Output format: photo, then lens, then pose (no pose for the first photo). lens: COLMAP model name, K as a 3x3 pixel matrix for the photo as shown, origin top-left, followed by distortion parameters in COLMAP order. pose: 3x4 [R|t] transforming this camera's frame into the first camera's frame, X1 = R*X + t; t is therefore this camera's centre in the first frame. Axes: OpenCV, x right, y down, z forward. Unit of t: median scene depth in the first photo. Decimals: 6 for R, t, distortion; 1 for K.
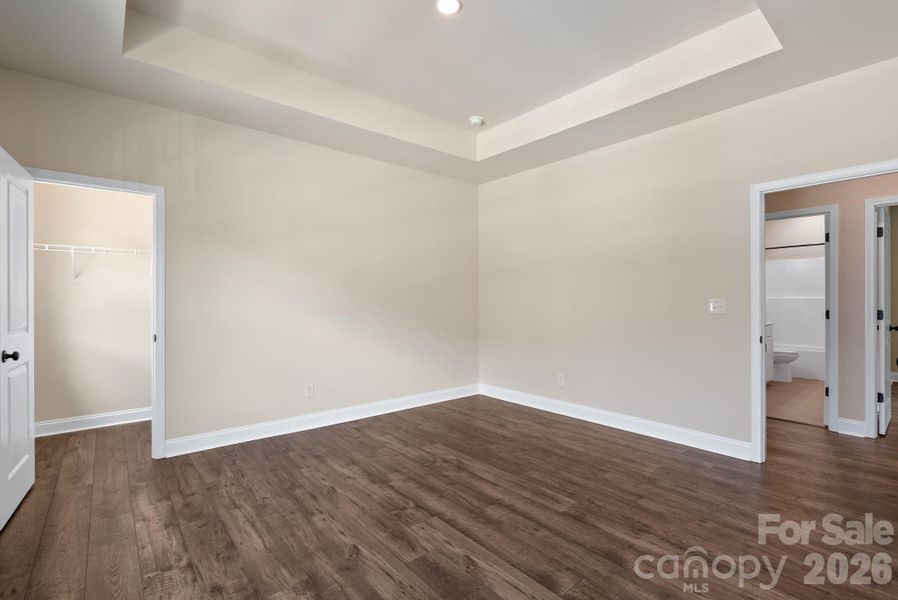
lens RADIAL K [[412.1, 0, 449.0], [0, 412.1, 300.0], [0, 0, 1]] dist [-0.000556, 0.000500]
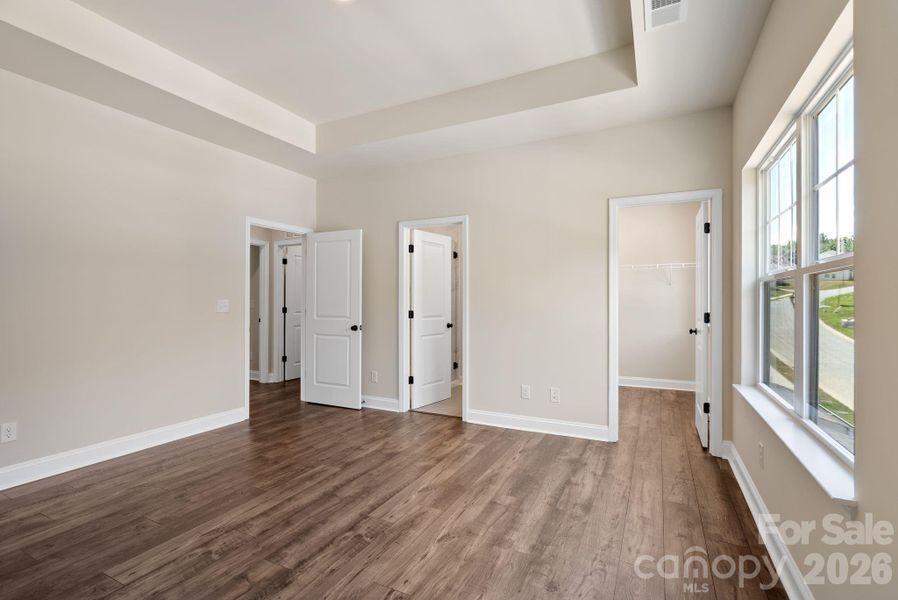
lens RADIAL K [[412.1, 0, 449.0], [0, 412.1, 300.0], [0, 0, 1]] dist [-0.000556, 0.000500]
pose [[-0.393127, 0.006101, 0.919464, -0.895701], [0.000114, 0.999978, -0.006586, 0.004446], [-0.919484, -0.002485, -0.393119, 1.045998]]
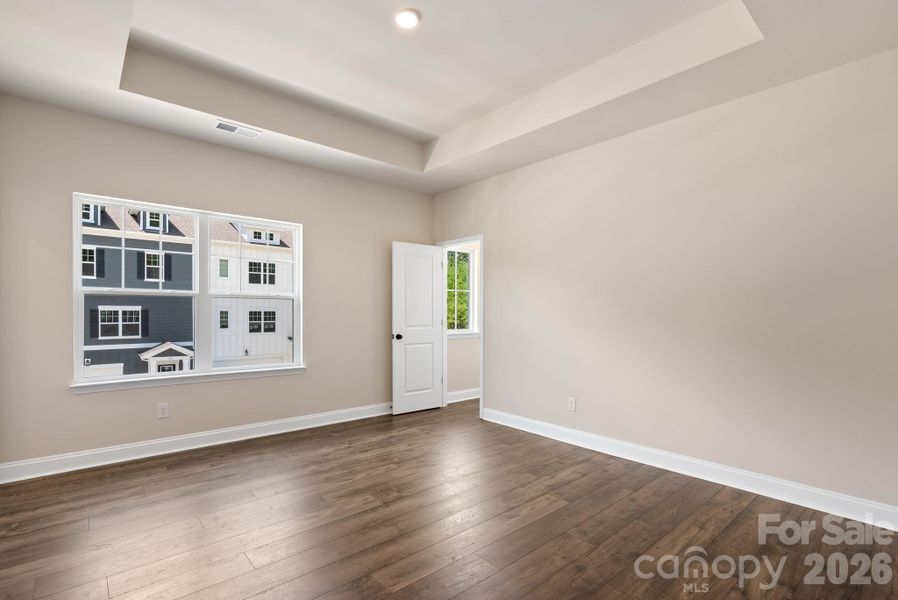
lens RADIAL K [[421.0, 0, 442.0], [0, 421.0, 311.2], [0, 0, 1]] dist [0.000230, 0.000406]
pose [[0.011634, -0.000758, -0.999932, 0.961673], [-0.004187, 0.999991, -0.000807, -0.000156], [0.999924, 0.004196, 0.011631, 0.986765]]
